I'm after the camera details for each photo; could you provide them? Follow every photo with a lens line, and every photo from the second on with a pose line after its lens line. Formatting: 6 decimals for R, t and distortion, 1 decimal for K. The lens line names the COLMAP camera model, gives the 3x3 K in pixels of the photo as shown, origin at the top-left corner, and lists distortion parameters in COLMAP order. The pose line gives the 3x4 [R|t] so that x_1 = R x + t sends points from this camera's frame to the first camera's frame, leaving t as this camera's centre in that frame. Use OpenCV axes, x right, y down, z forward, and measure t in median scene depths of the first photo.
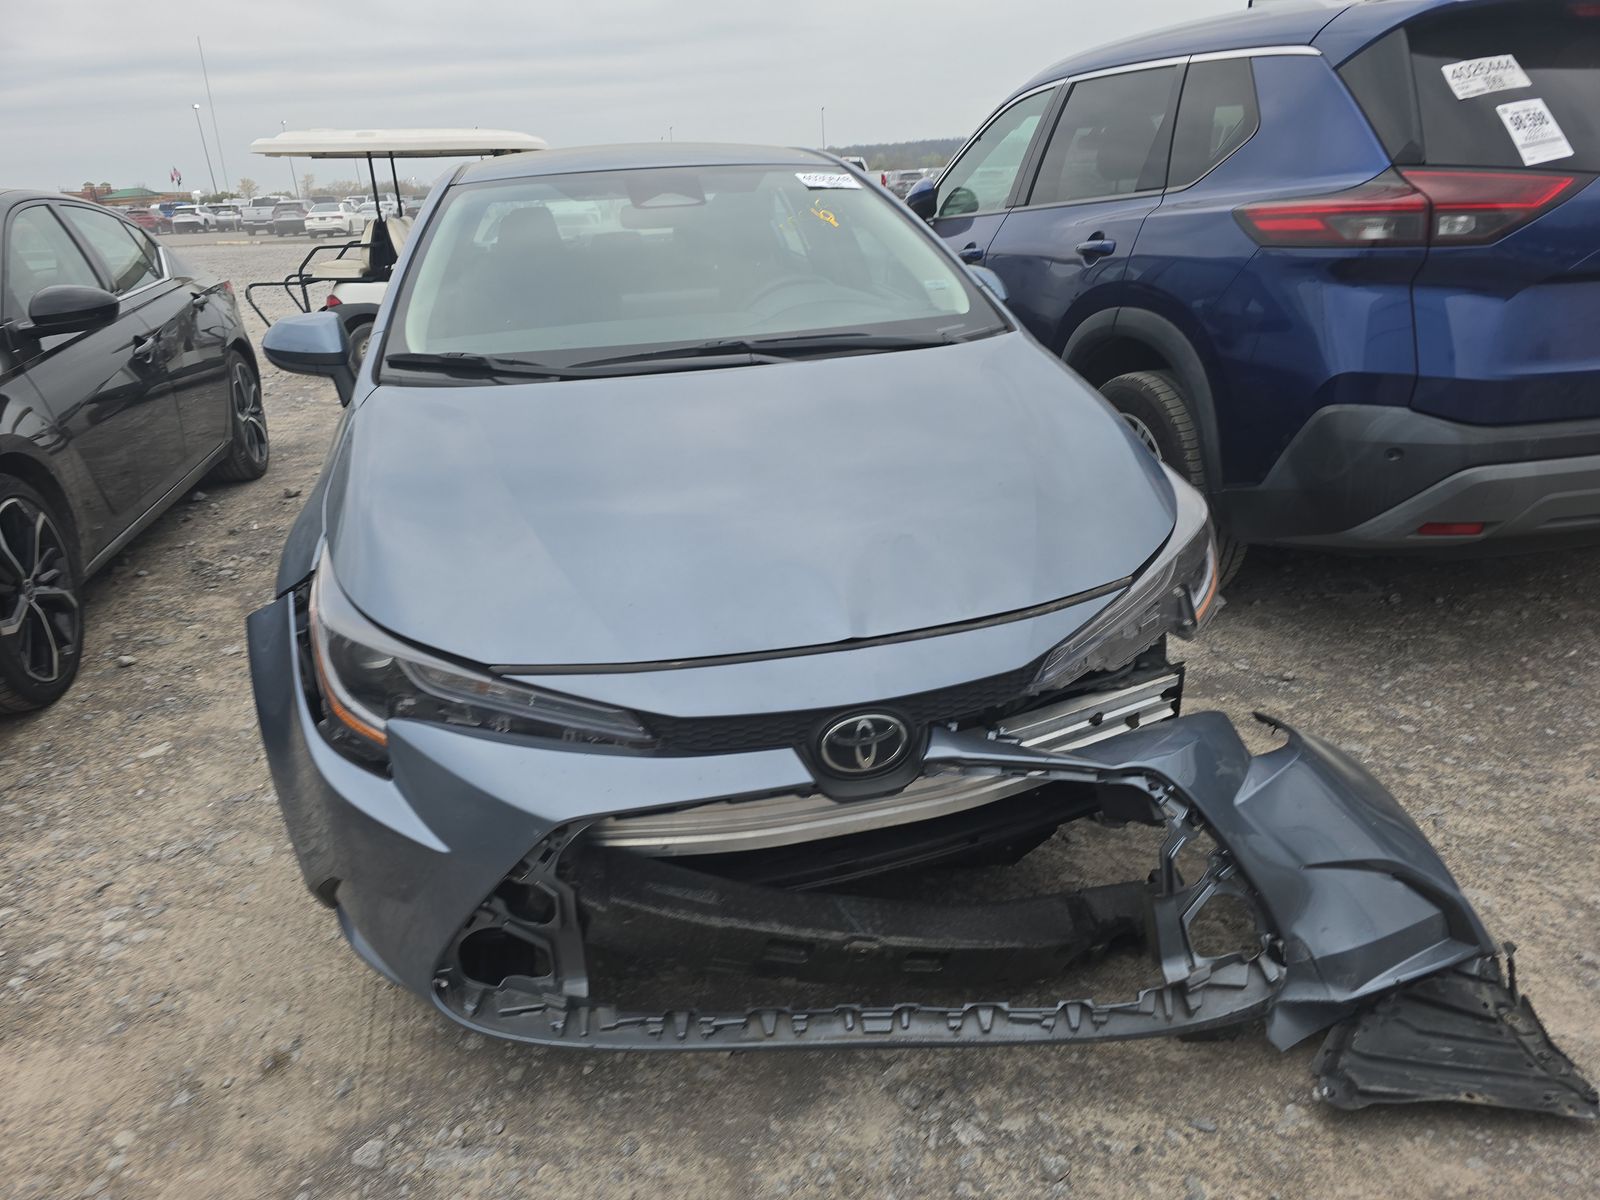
lens RADIAL K [[1067.2, 0, 804.9], [0, 1067.2, 599.5], [0, 0, 1]] dist [0.048138, -0.042184]
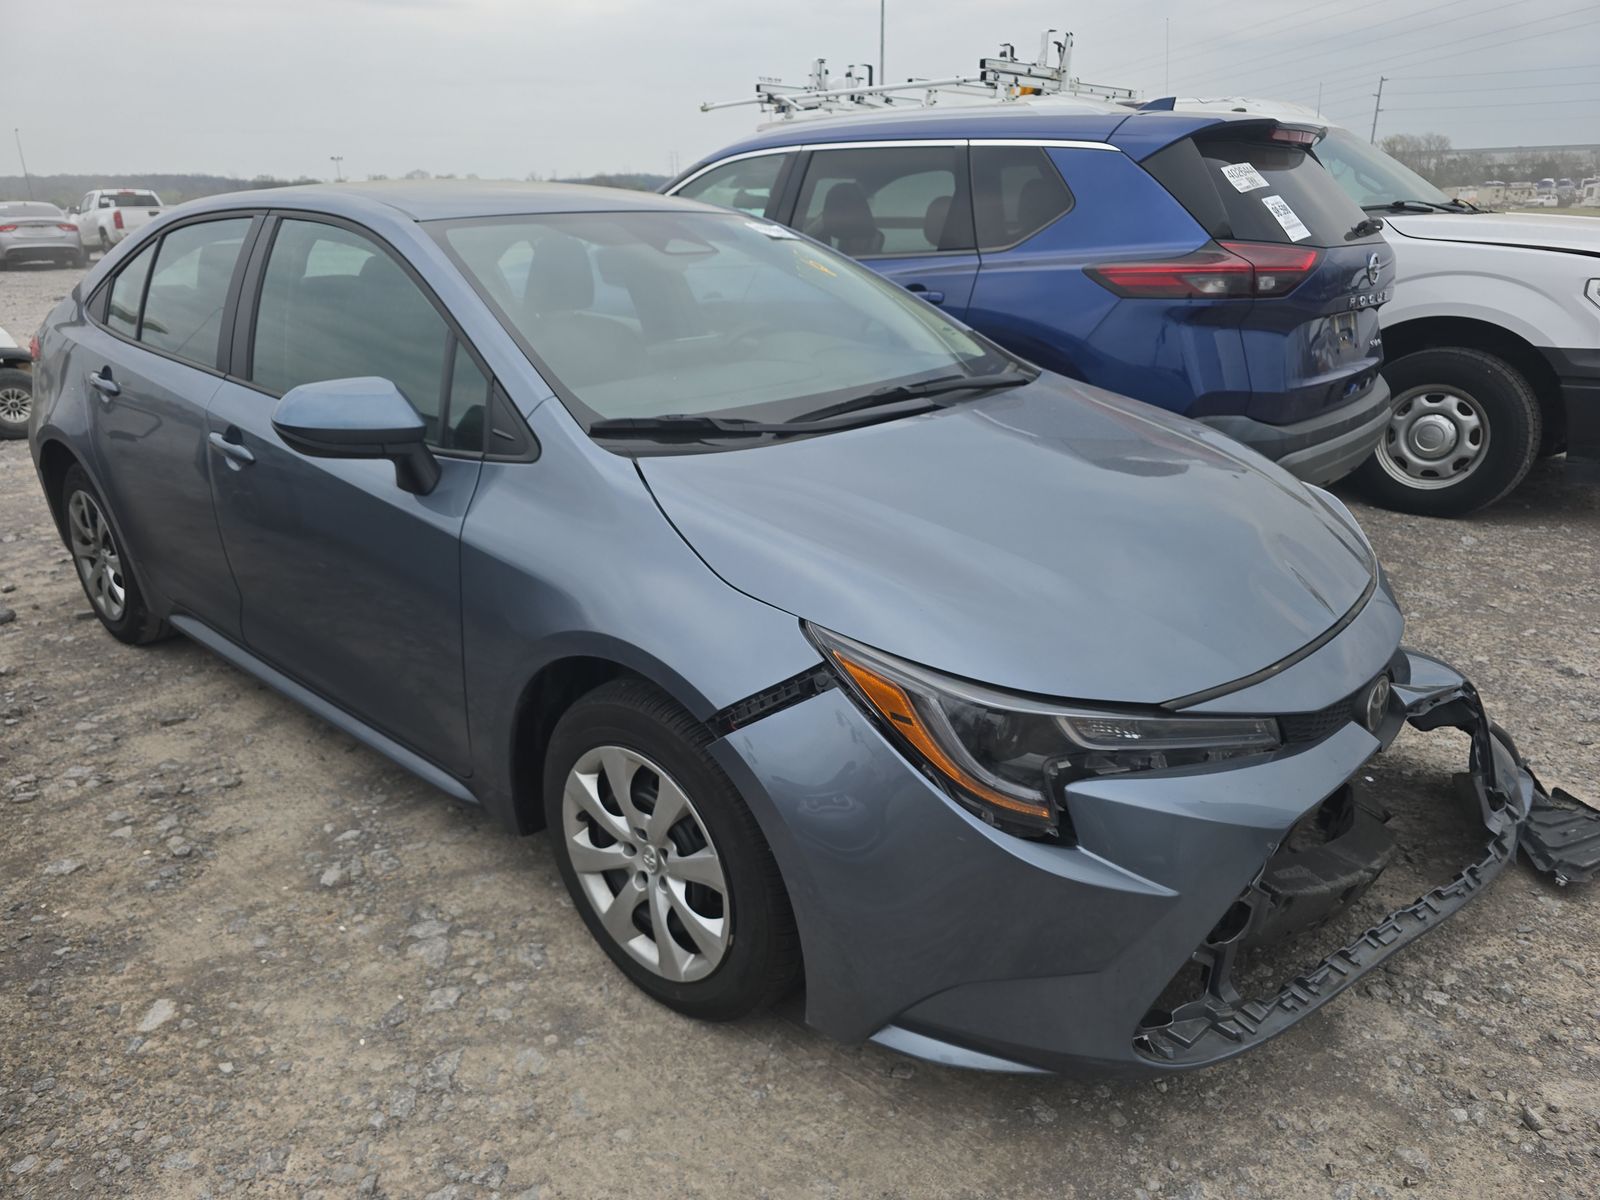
lens RADIAL K [[1067.2, 0, 801.9], [0, 1067.2, 597.7], [0, 0, 1]] dist [0.048138, -0.042184]
pose [[0.821931, -0.151867, 0.548969, -0.731032], [0.176215, 0.984315, 0.008467, -0.067995], [-0.541644, 0.089777, 0.835800, 0.213309]]
